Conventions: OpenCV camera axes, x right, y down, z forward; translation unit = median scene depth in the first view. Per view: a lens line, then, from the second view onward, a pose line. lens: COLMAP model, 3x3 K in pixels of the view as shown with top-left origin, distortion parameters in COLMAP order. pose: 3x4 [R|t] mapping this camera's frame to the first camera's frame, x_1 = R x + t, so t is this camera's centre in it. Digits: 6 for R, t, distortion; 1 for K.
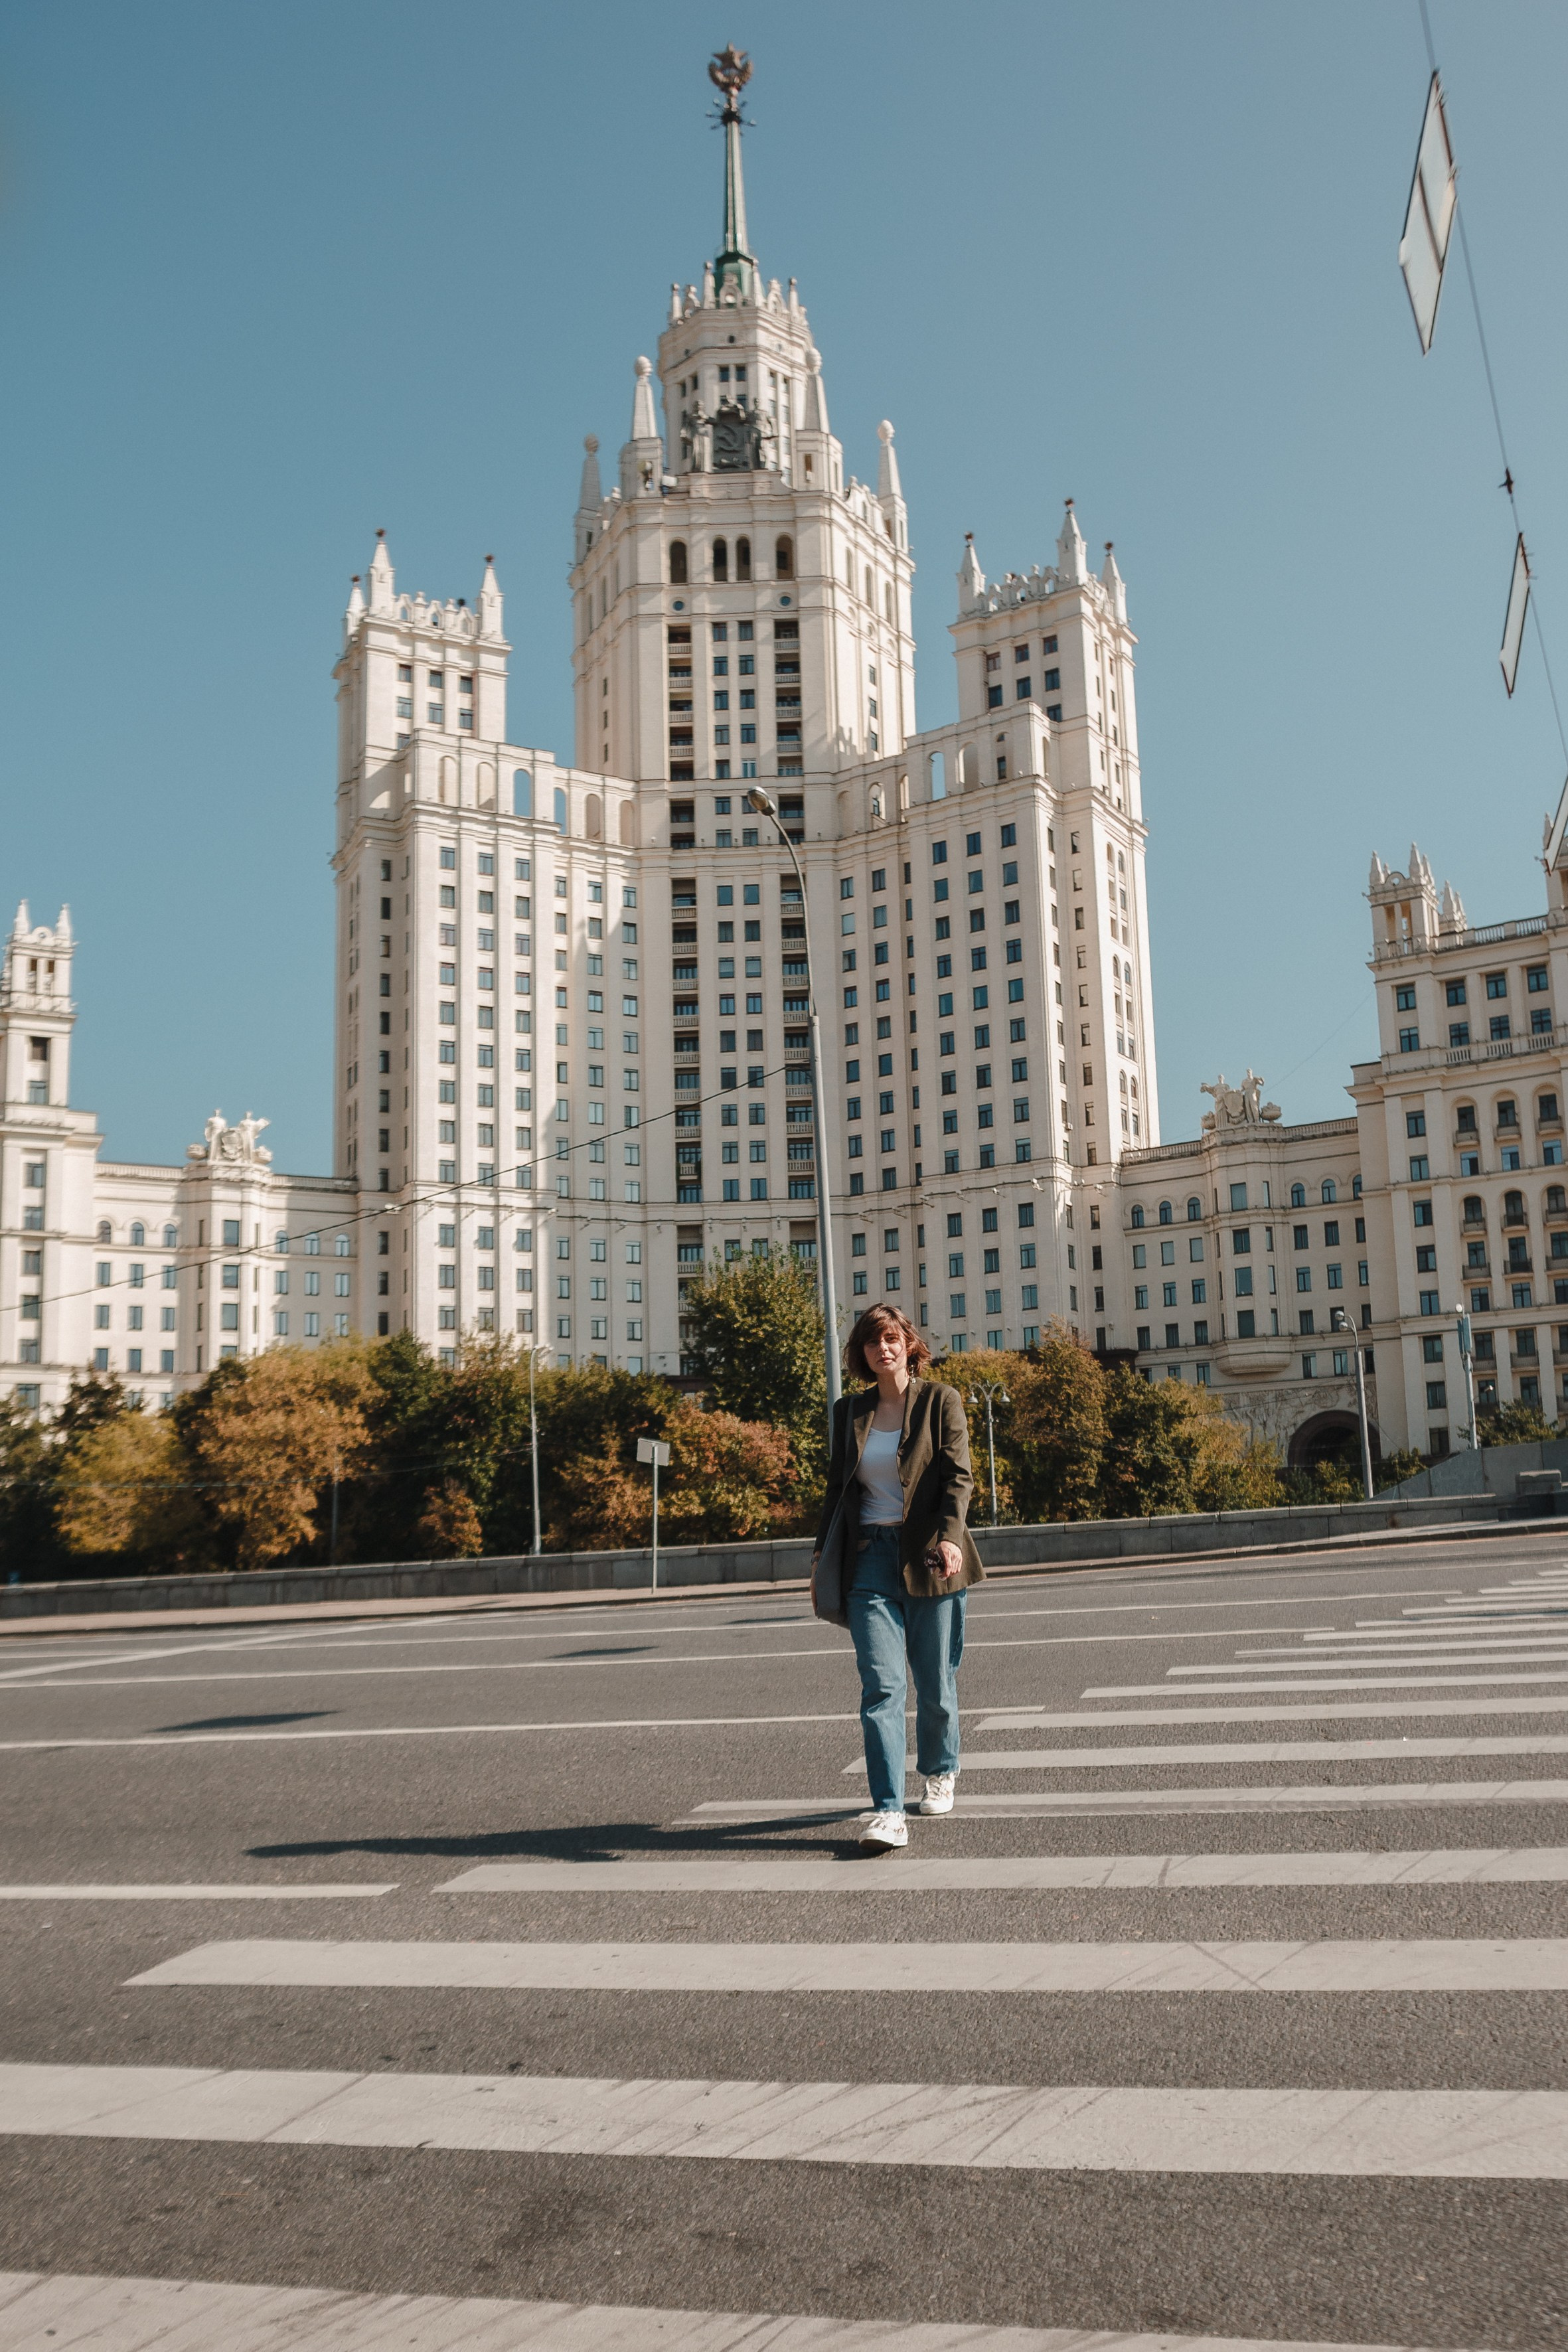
lens RADIAL K [[1893.7, 0, 874.3], [0, 1893.7, 1317.5], [0, 0, 1]] dist [-0.088051, 0.080133]
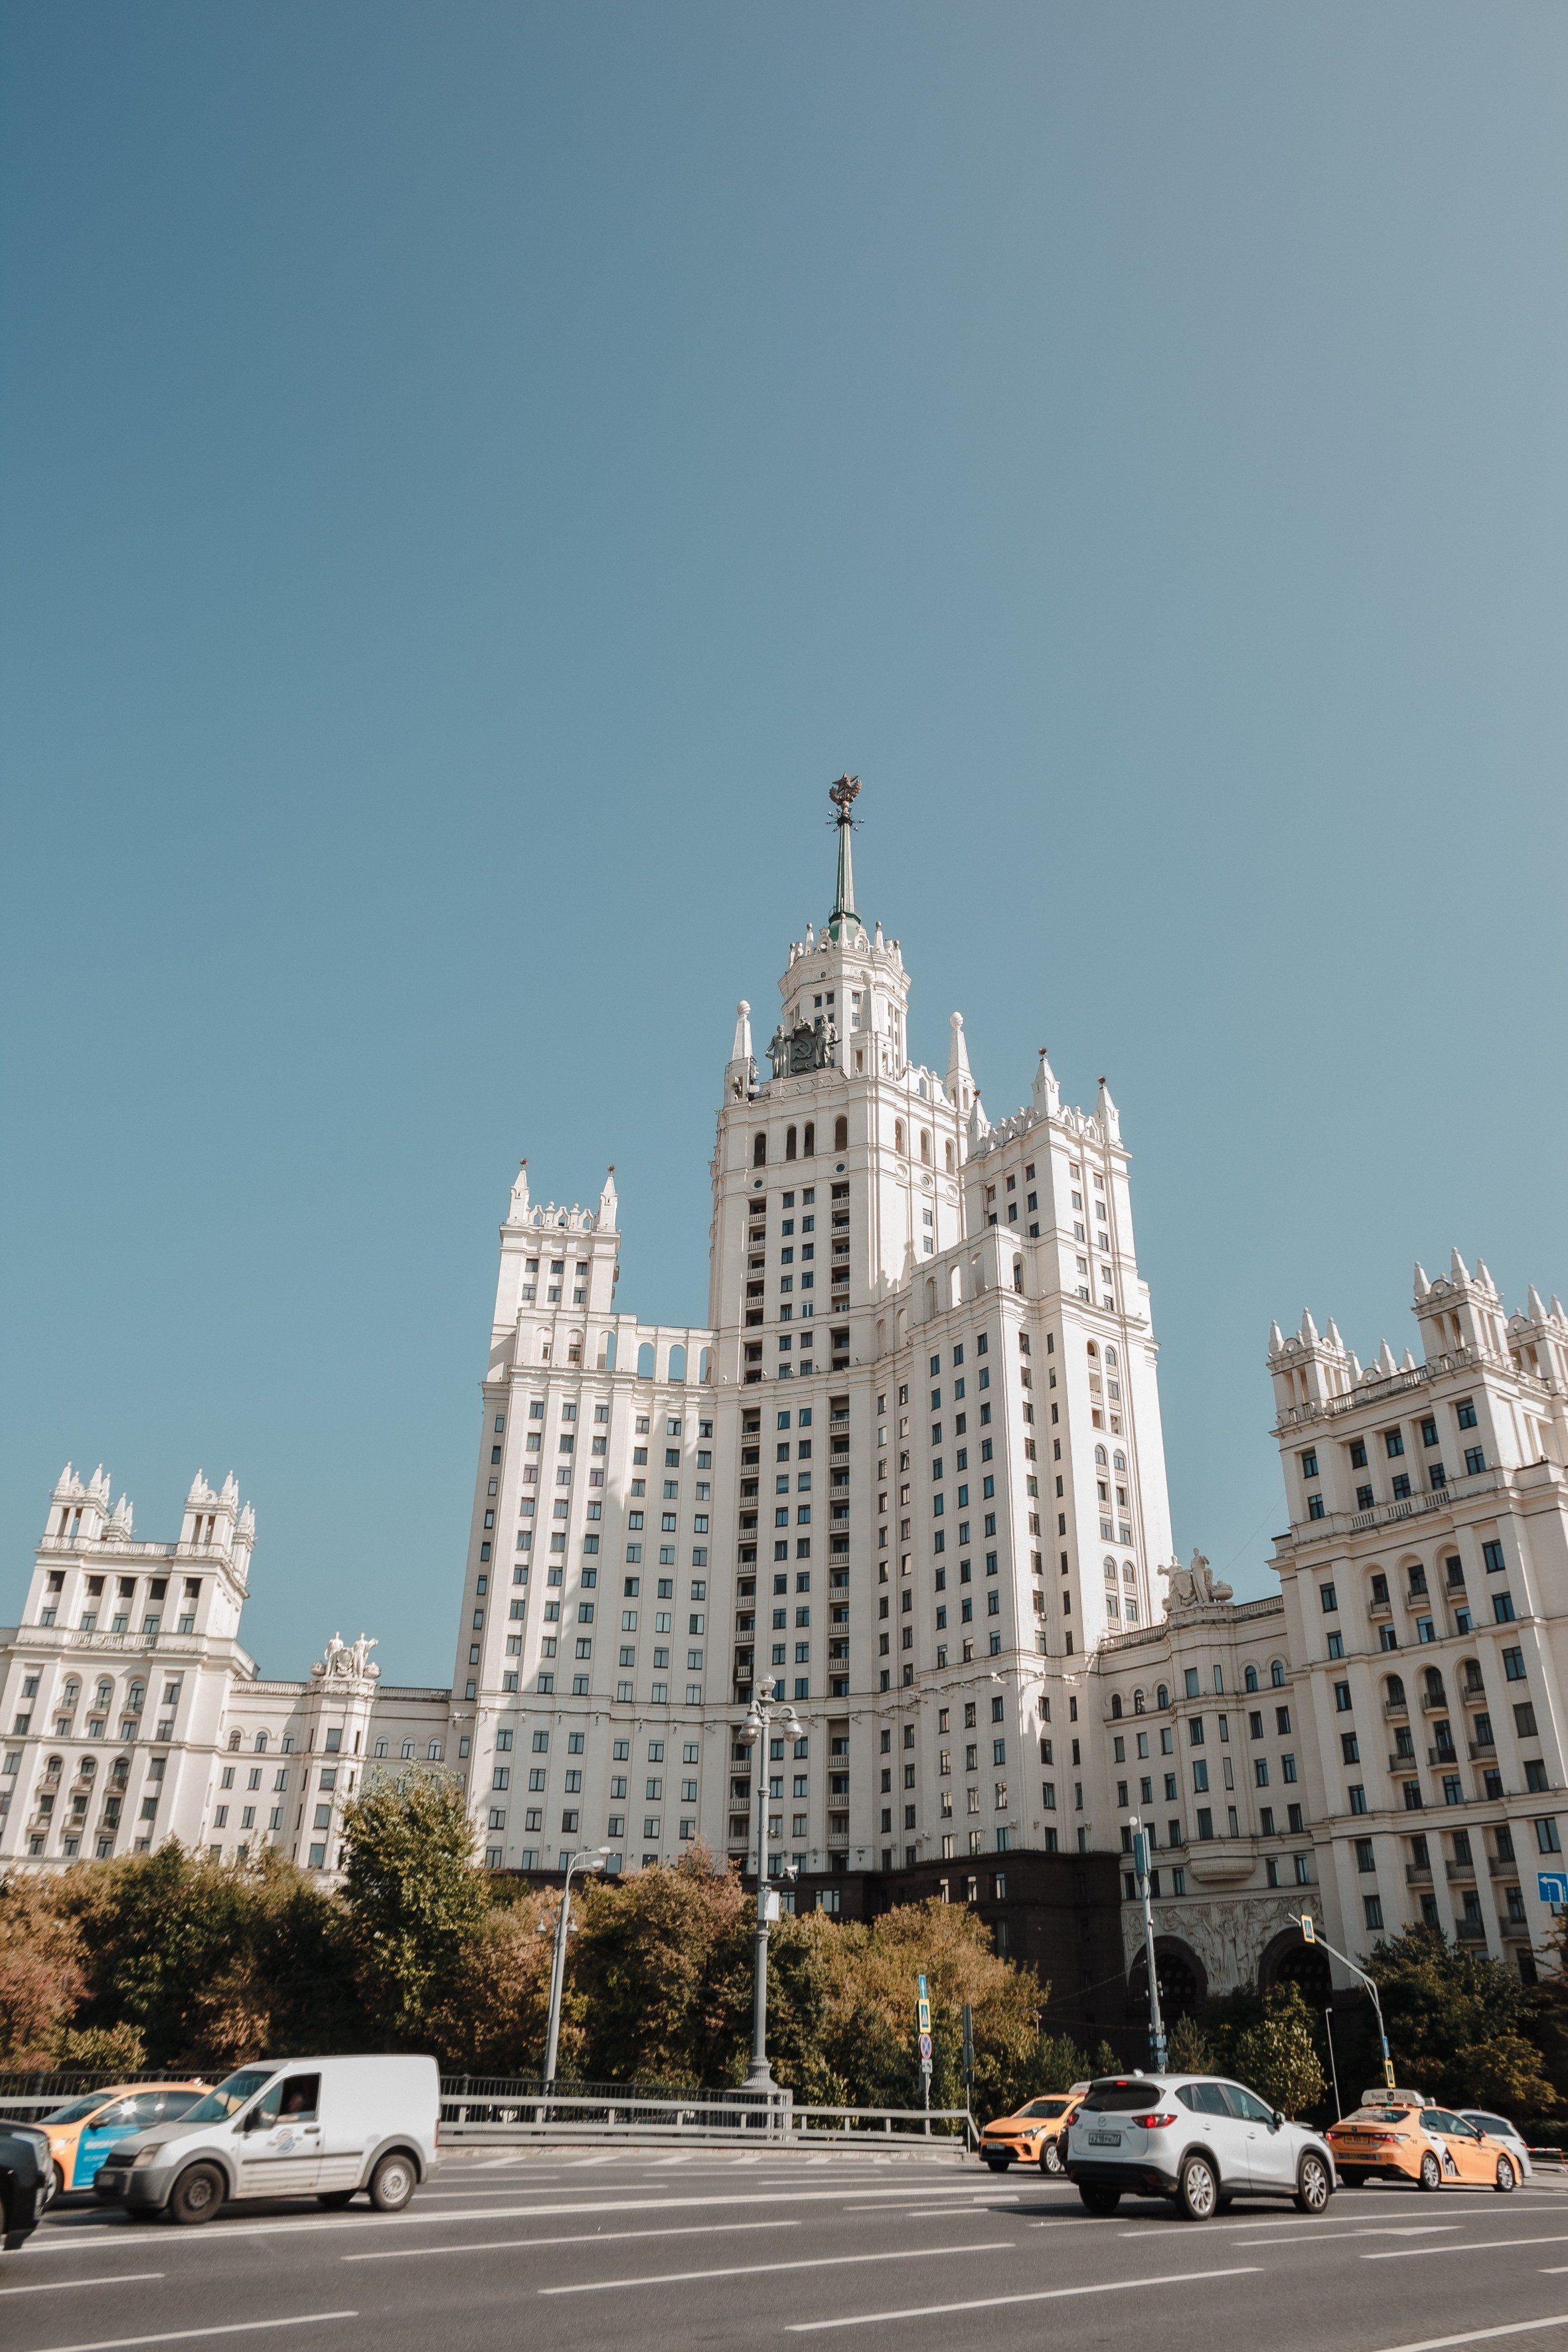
lens RADIAL K [[1601.0, 0, 809.0], [0, 1601.0, 1150.8], [0, 0, 1]] dist [-0.074527, 0.072127]
pose [[0.926652, -0.147823, -0.345638, 0.311724], [0.008101, 0.927080, -0.374775, -0.013337], [0.375834, 0.344486, 0.860278, 0.124880]]
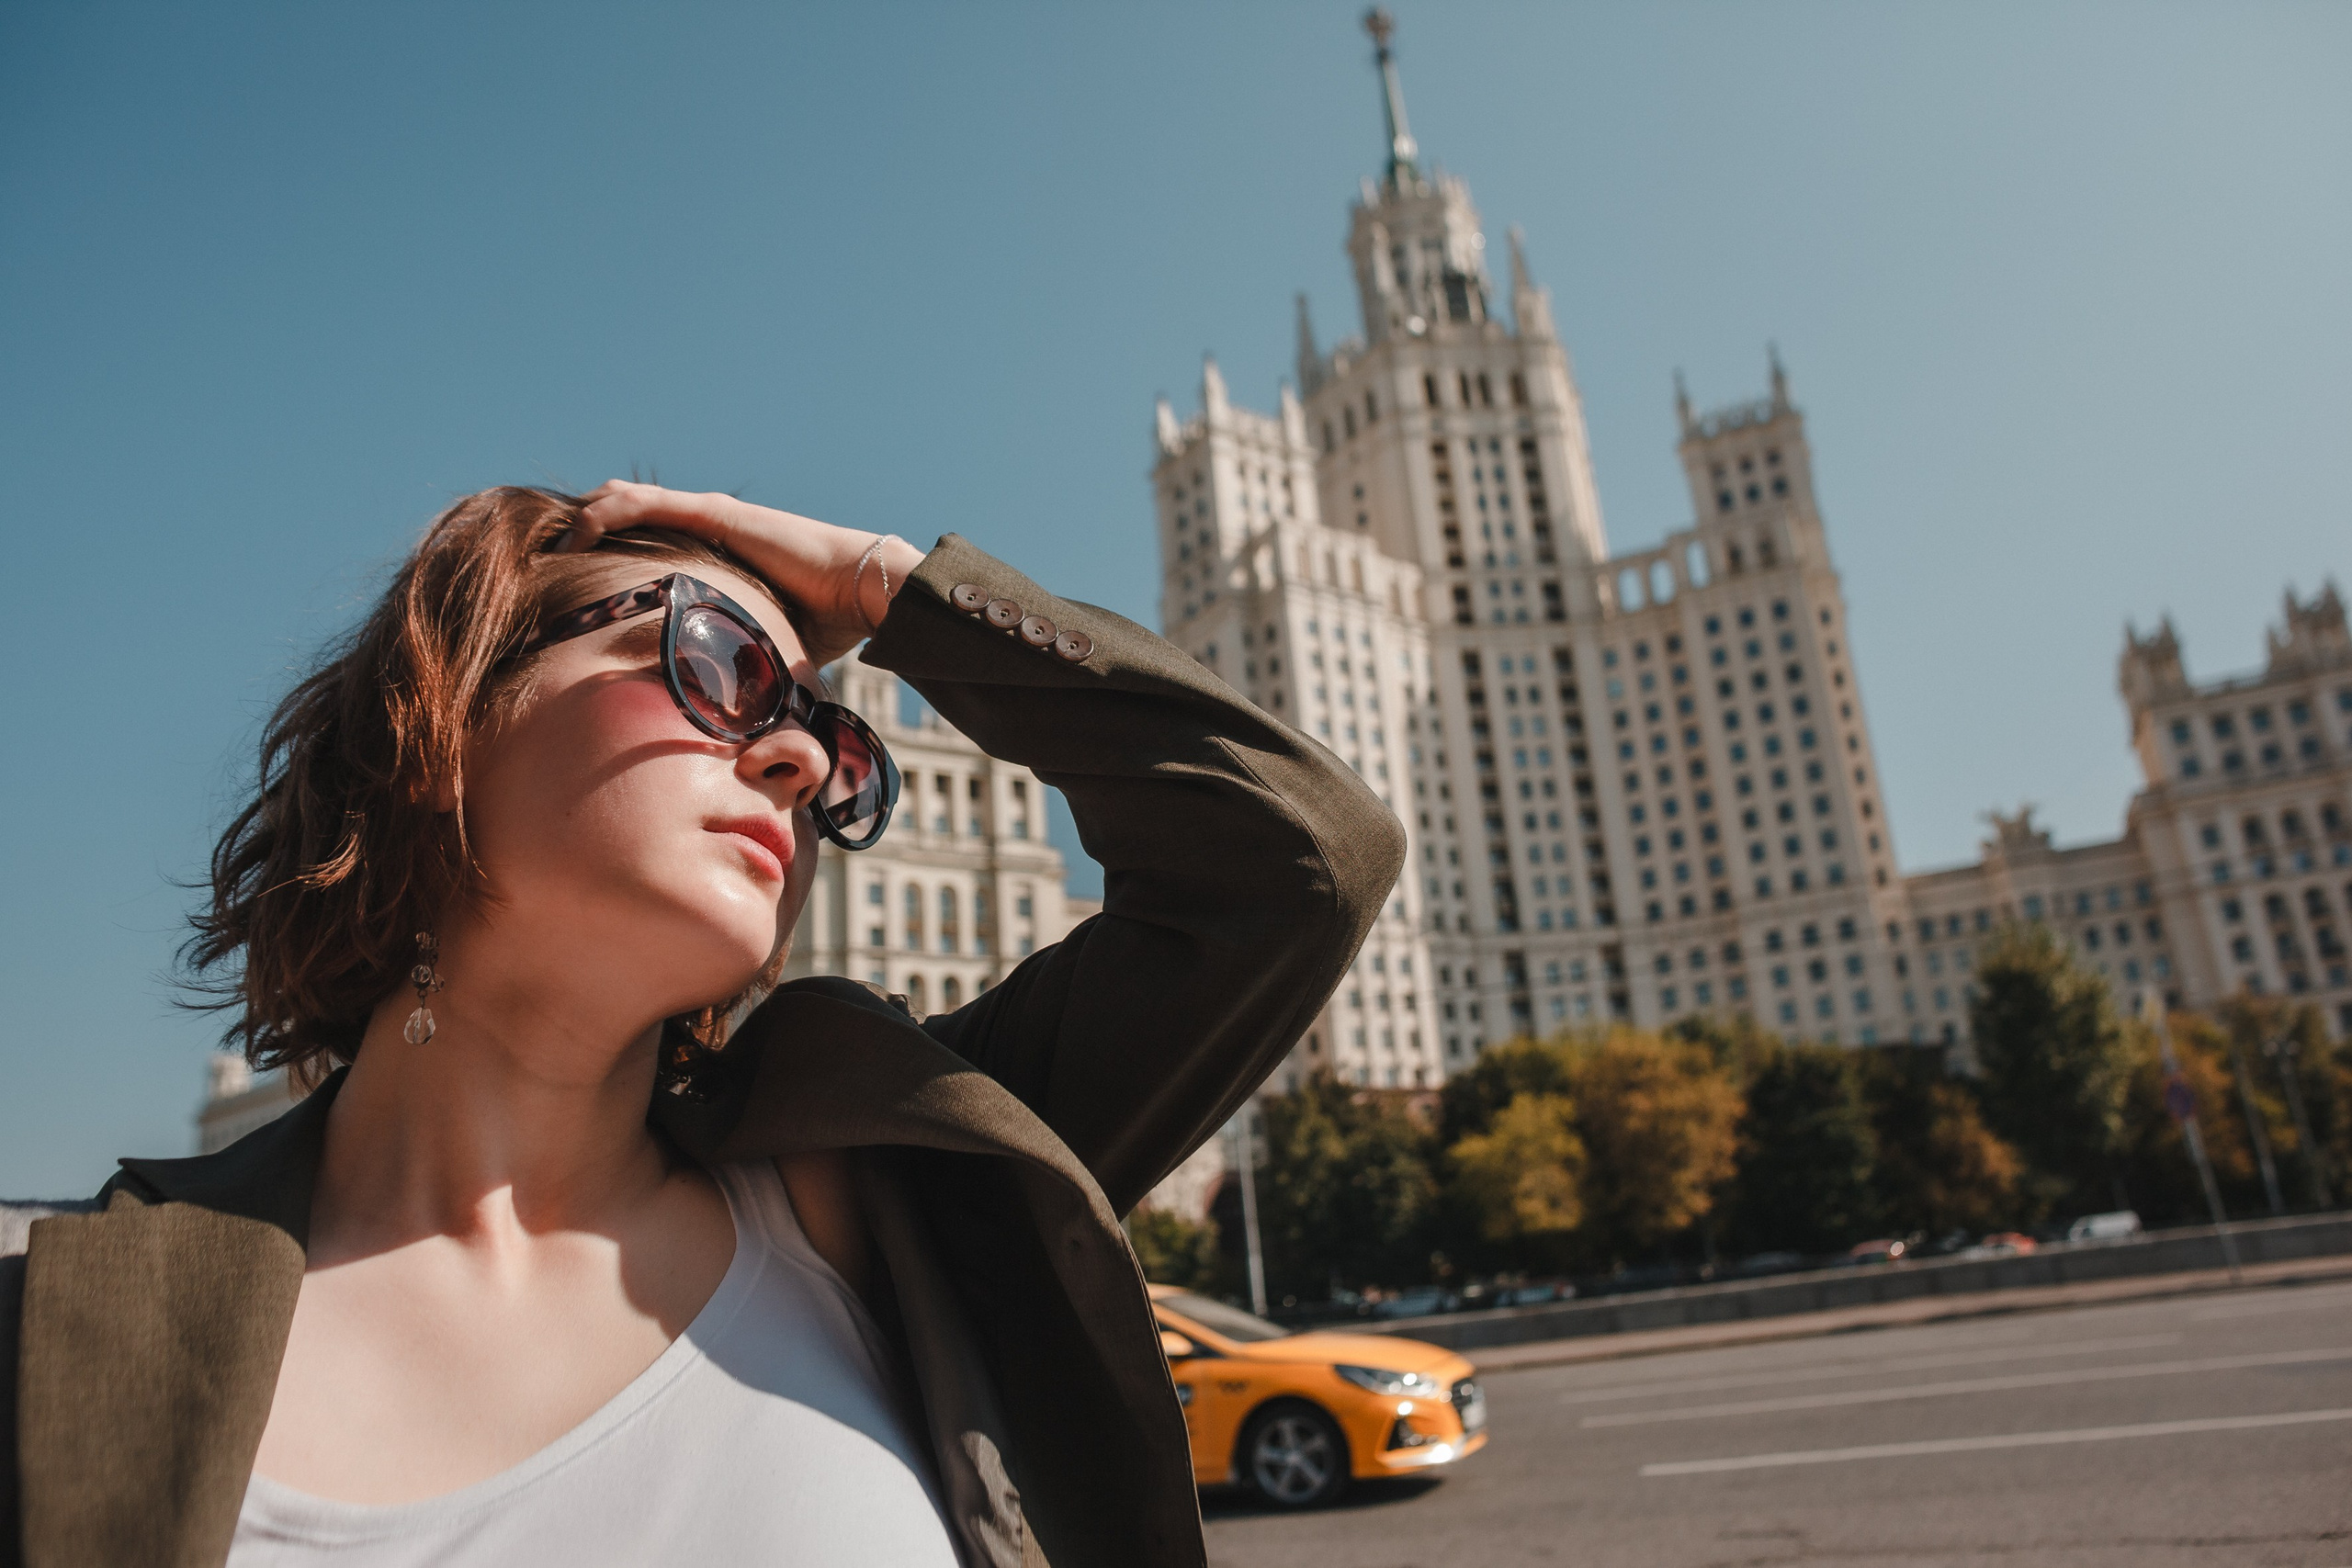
lens RADIAL K [[1620.9, 0, 1187.4], [0, 1620.9, 804.7], [0, 0, 1]] dist [-0.087574, 0.078964]
pose [[0.993901, -0.015102, 0.109241, -0.405292], [0.034137, 0.984058, -0.174541, 0.026102], [-0.104864, 0.177205, 0.978571, 0.077515]]
